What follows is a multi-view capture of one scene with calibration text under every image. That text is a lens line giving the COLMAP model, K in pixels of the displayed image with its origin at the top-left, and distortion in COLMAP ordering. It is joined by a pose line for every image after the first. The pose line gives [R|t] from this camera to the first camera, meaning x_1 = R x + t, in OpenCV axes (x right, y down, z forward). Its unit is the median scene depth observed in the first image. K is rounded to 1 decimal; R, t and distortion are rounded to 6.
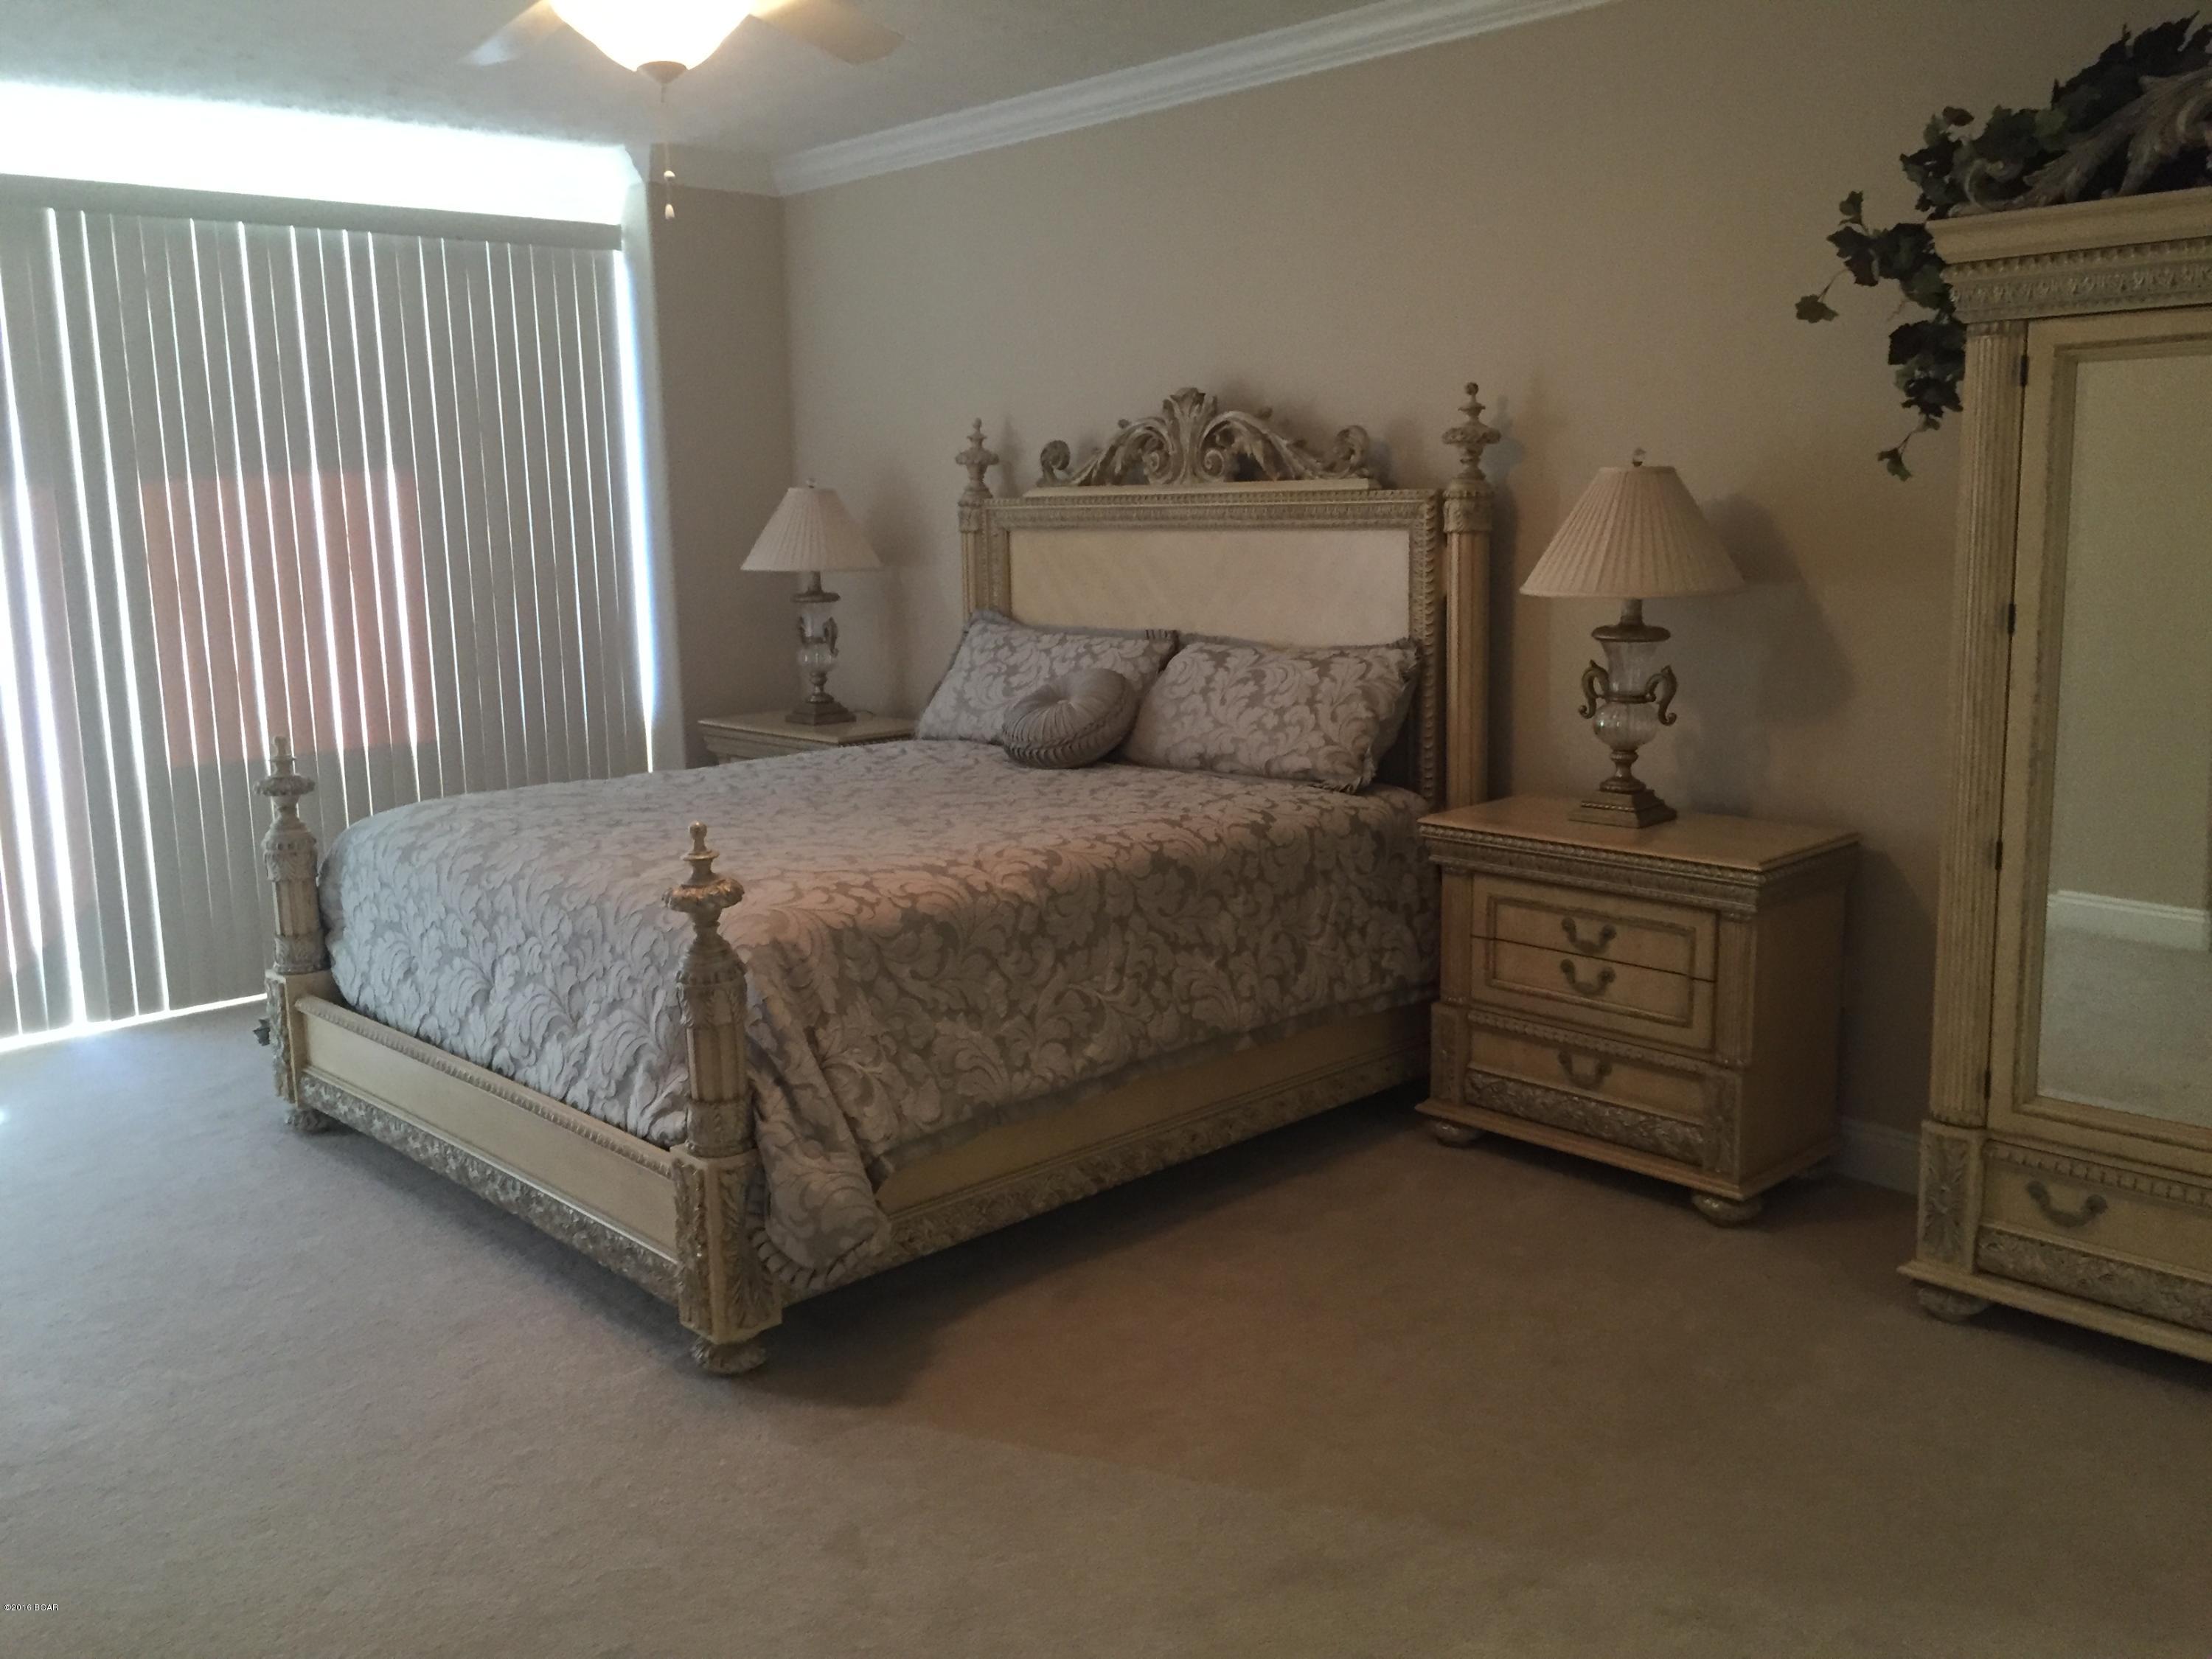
lens RADIAL K [[1897.3, 0, 1106.8], [0, 1897.3, 824.5], [0, 0, 1]] dist [0.070555, -0.116218]
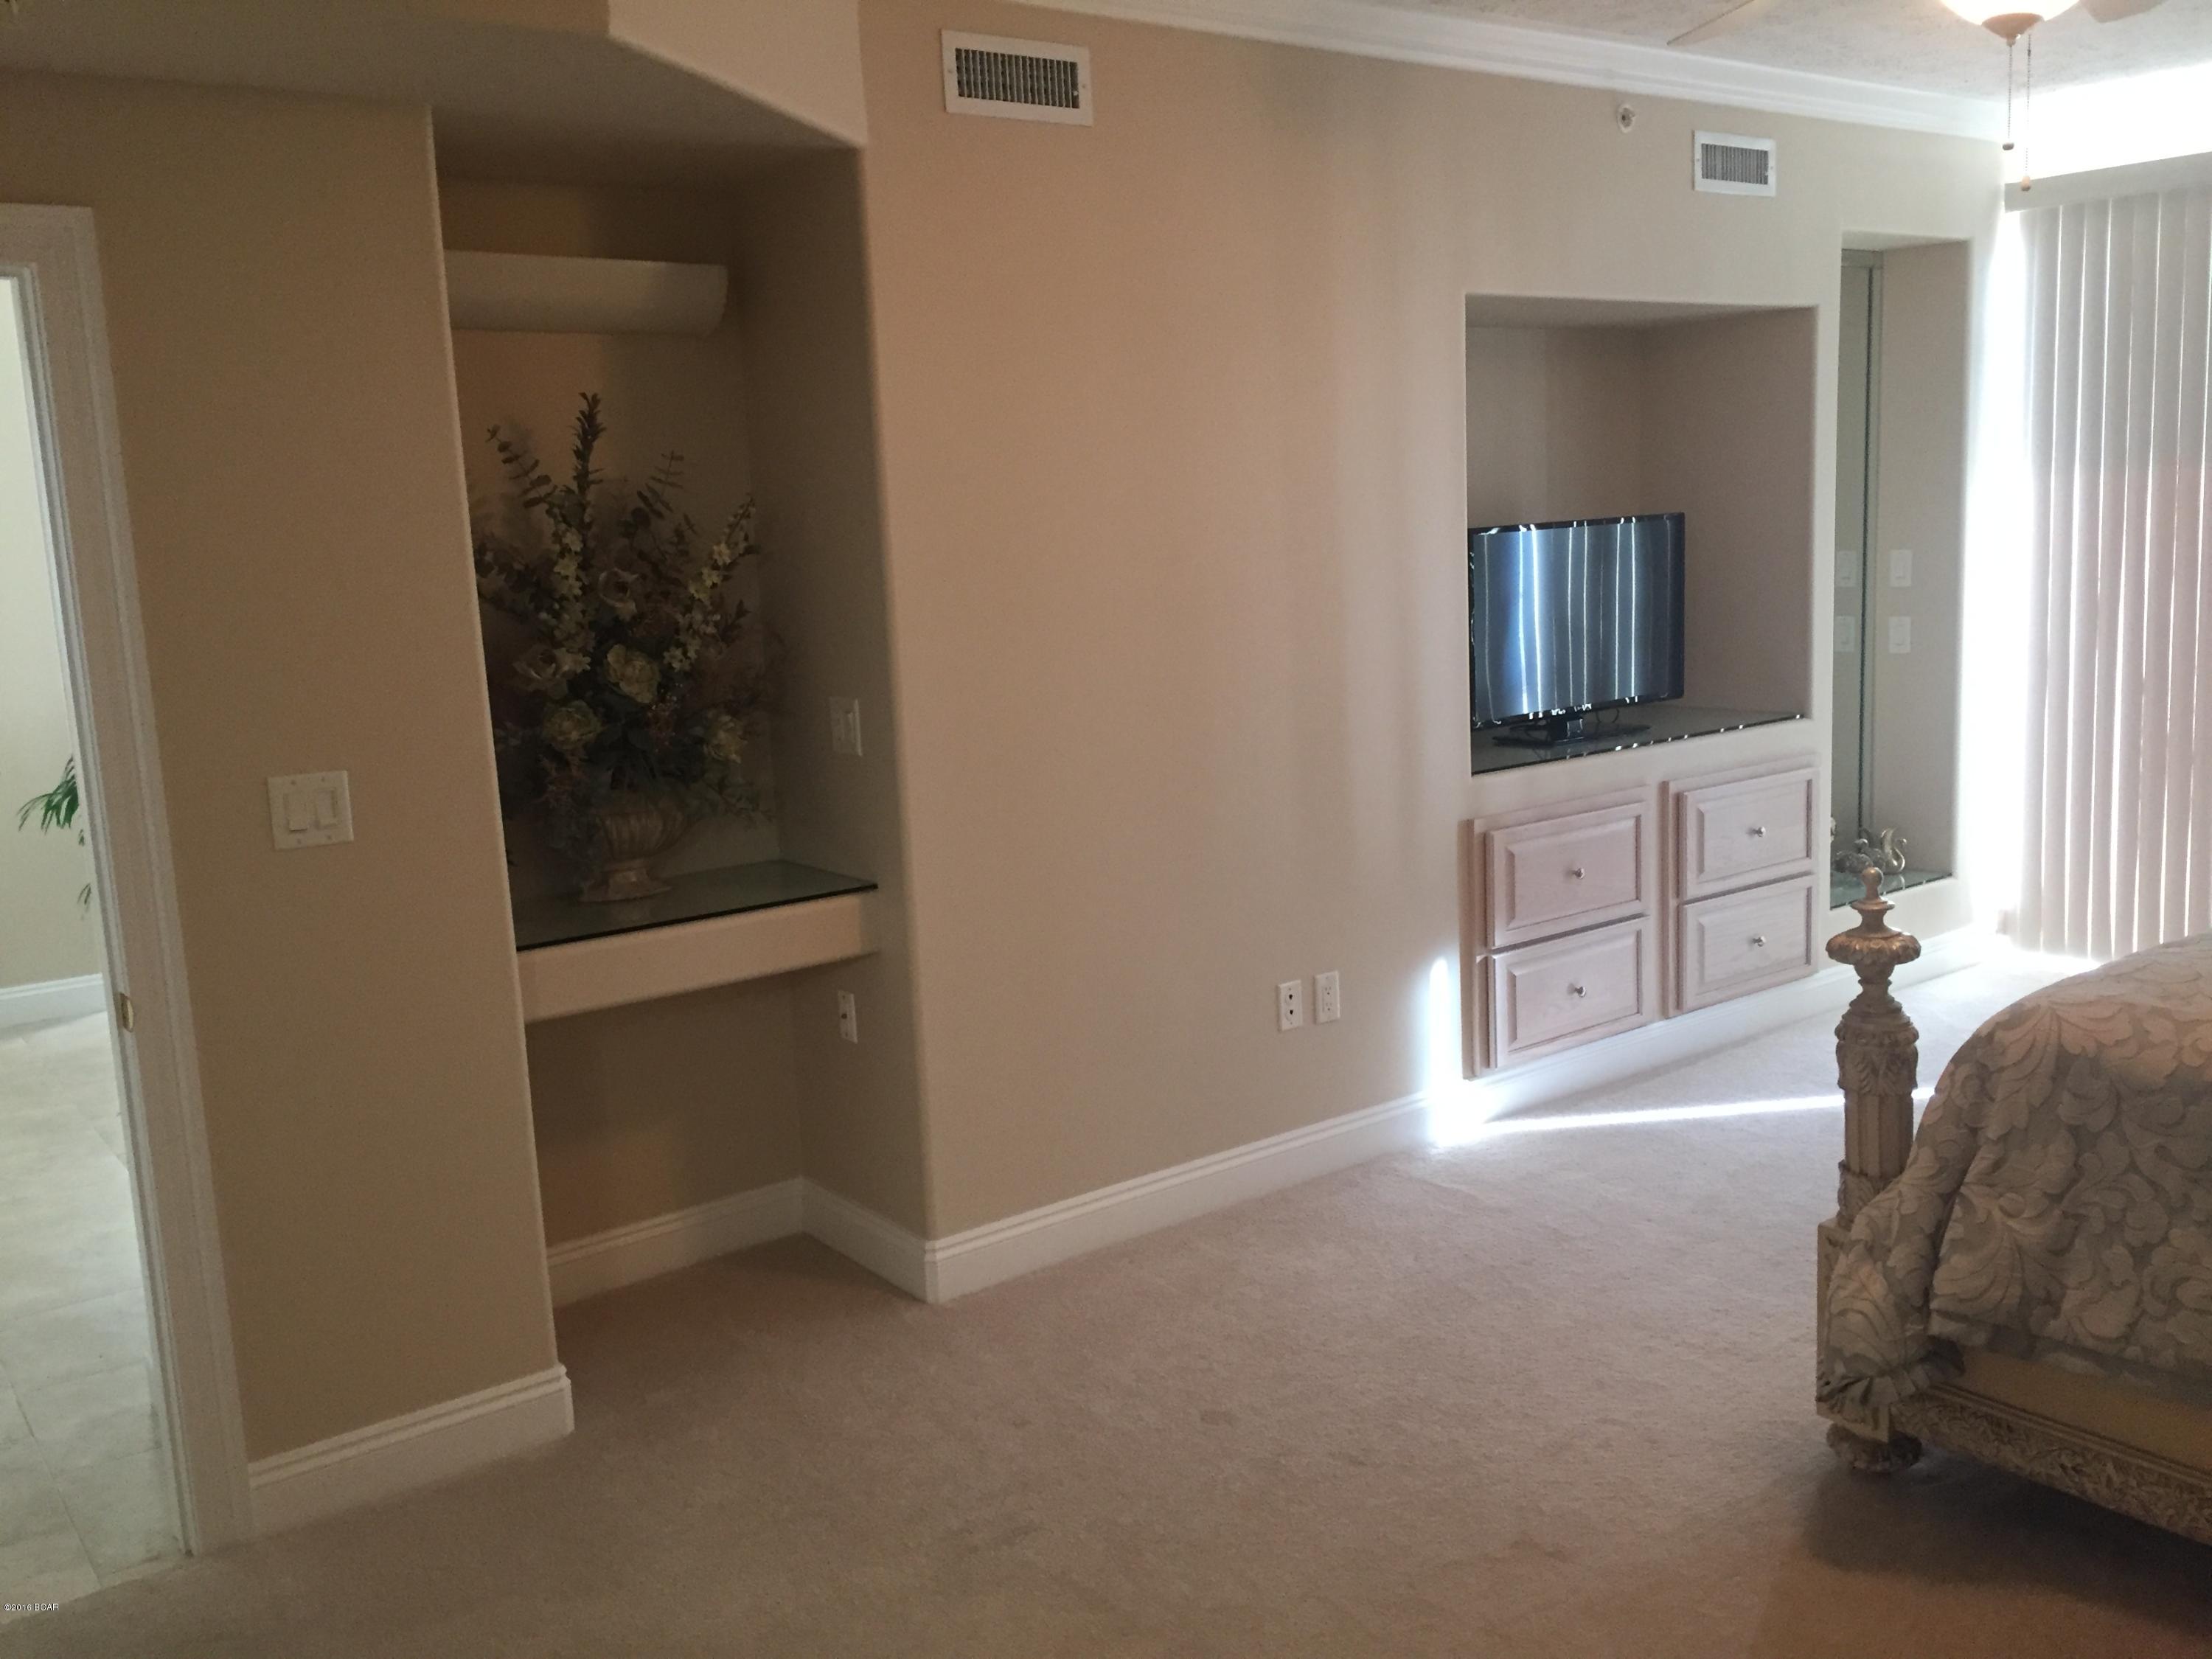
lens RADIAL K [[1897.3, 0, 1106.8], [0, 1897.3, 824.5], [0, 0, 1]] dist [0.070555, -0.116218]
pose [[-0.107242, 0.183937, -0.977070, 0.521891], [-0.117590, 0.973494, 0.196171, -0.115714], [0.987255, 0.135931, -0.082770, 0.507129]]
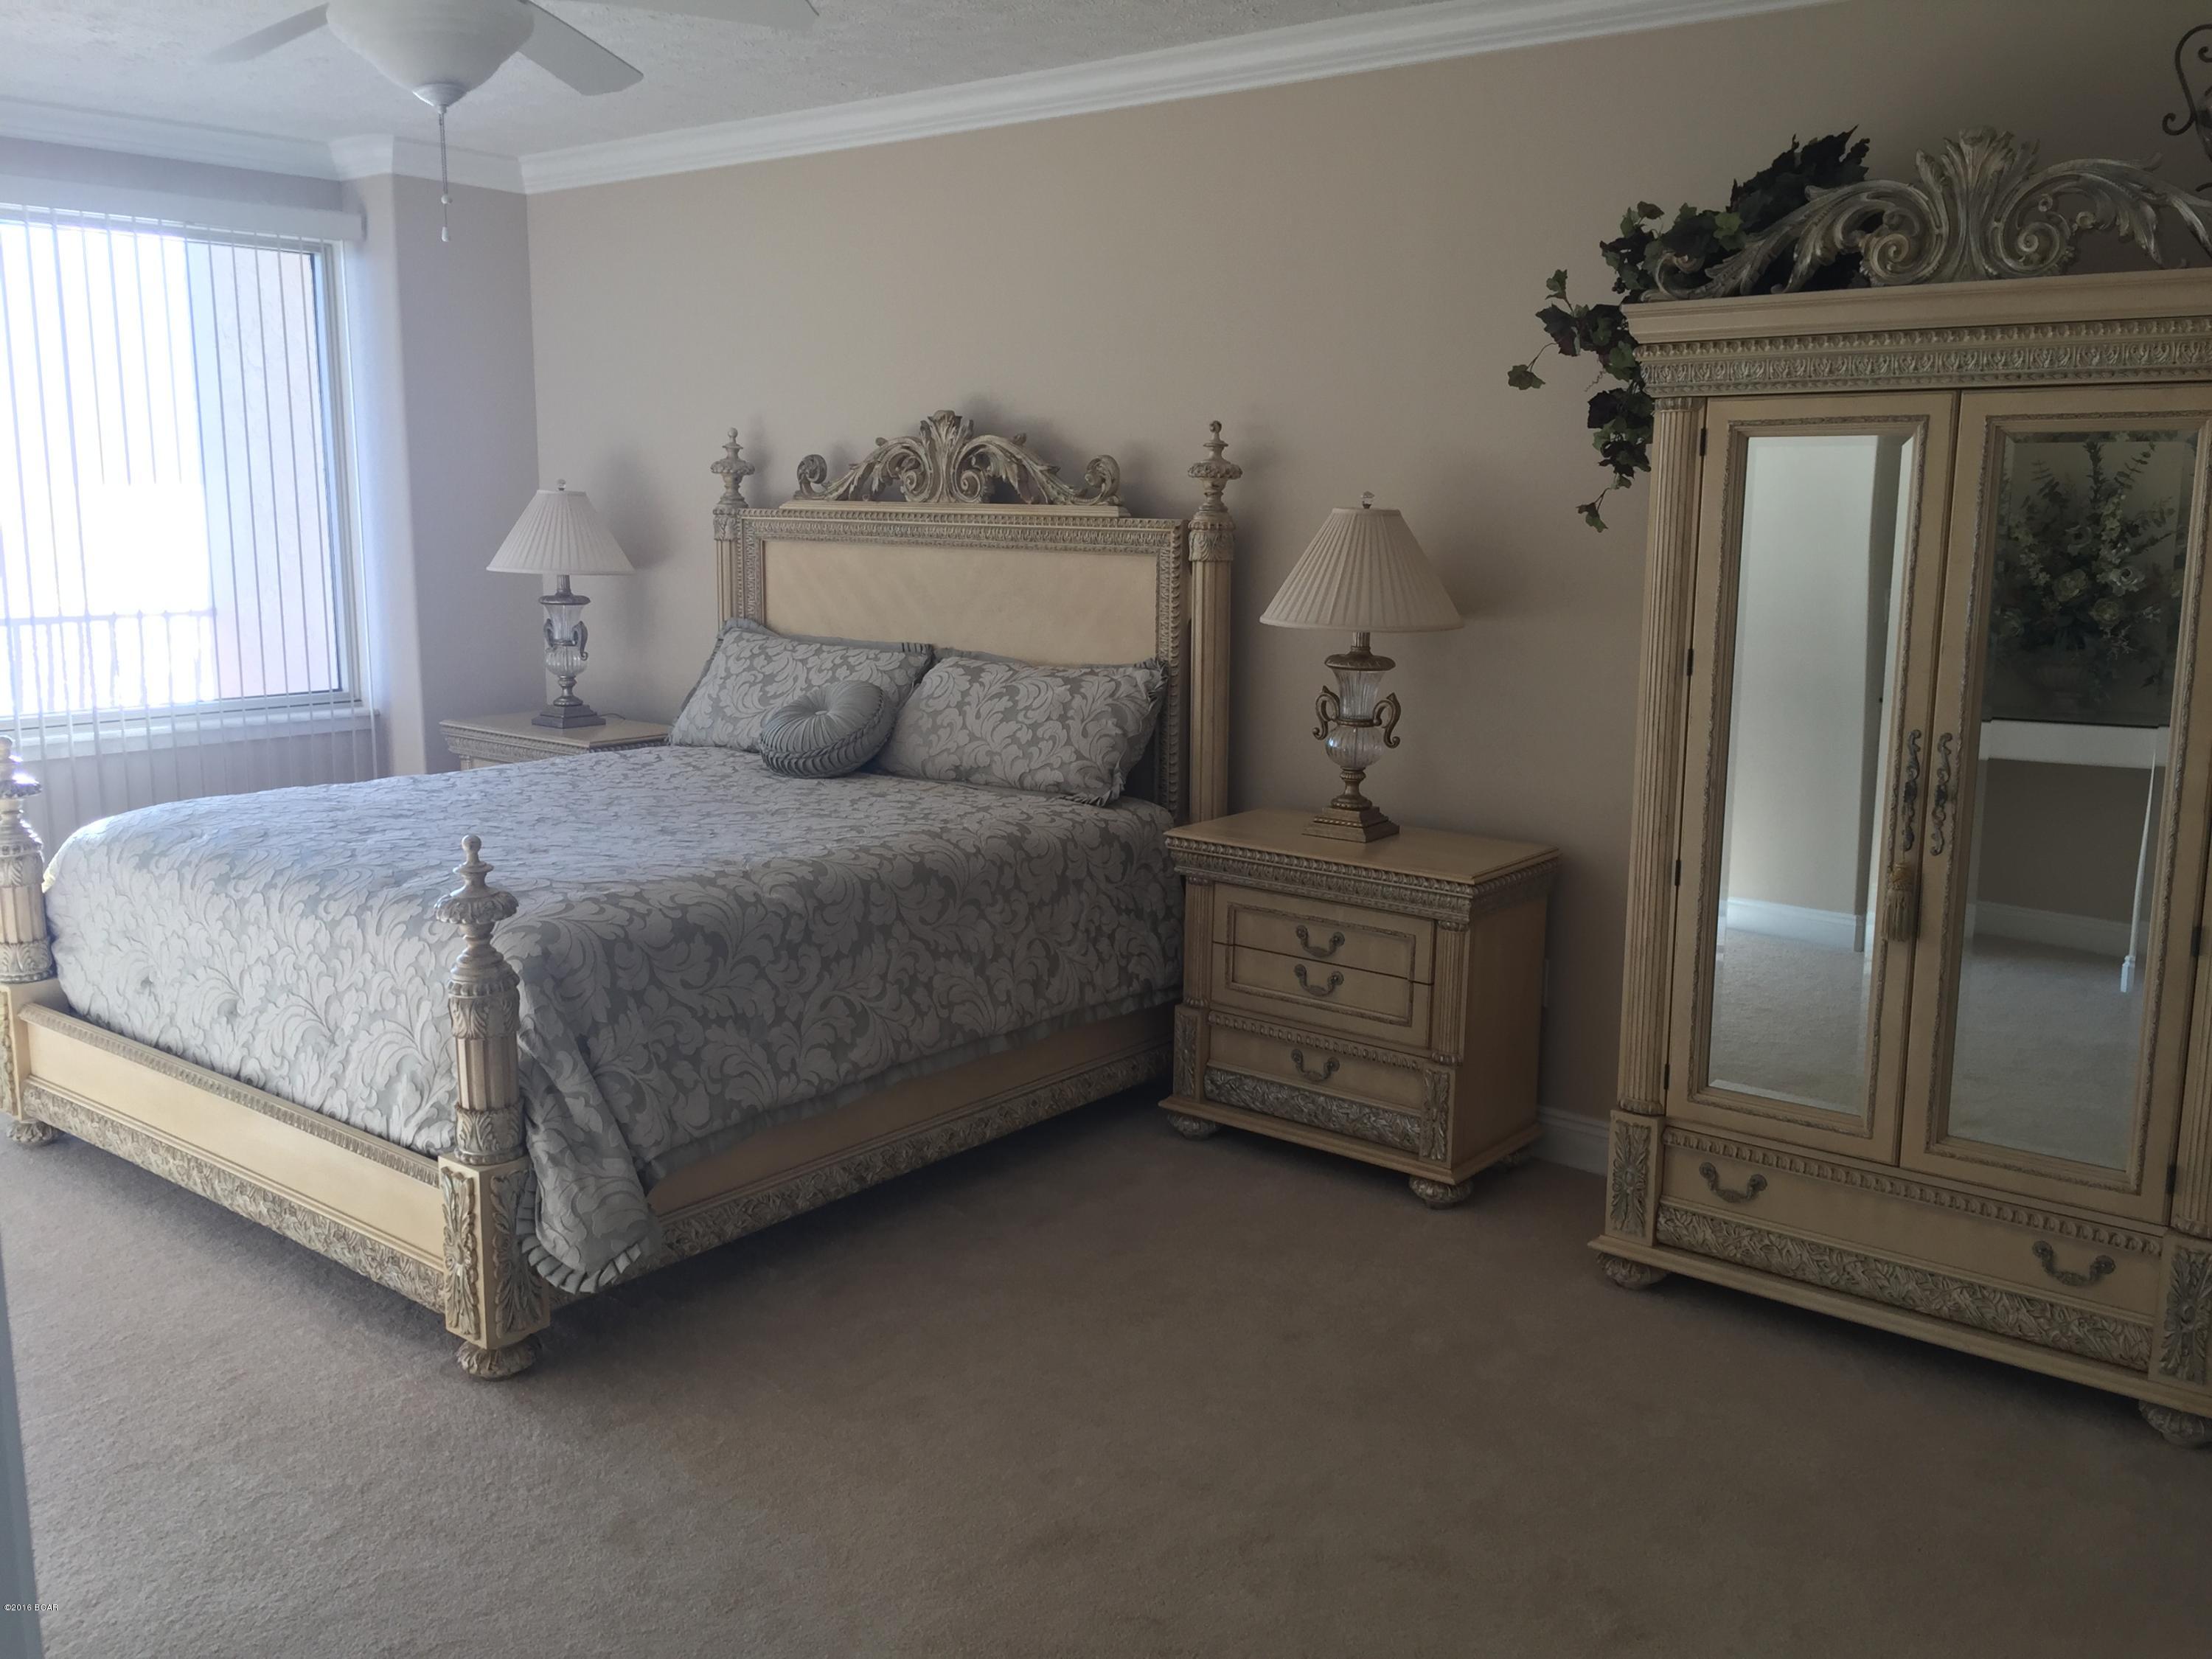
lens RADIAL K [[1891.4, 0, 1110.2], [0, 1891.4, 826.1], [0, 0, 1]] dist [0.073749, -0.109764]
pose [[0.989852, 0.006833, 0.141935, -0.015508], [-0.007337, 0.999969, 0.003024, -0.008783], [-0.141909, -0.004034, 0.989871, -0.039796]]
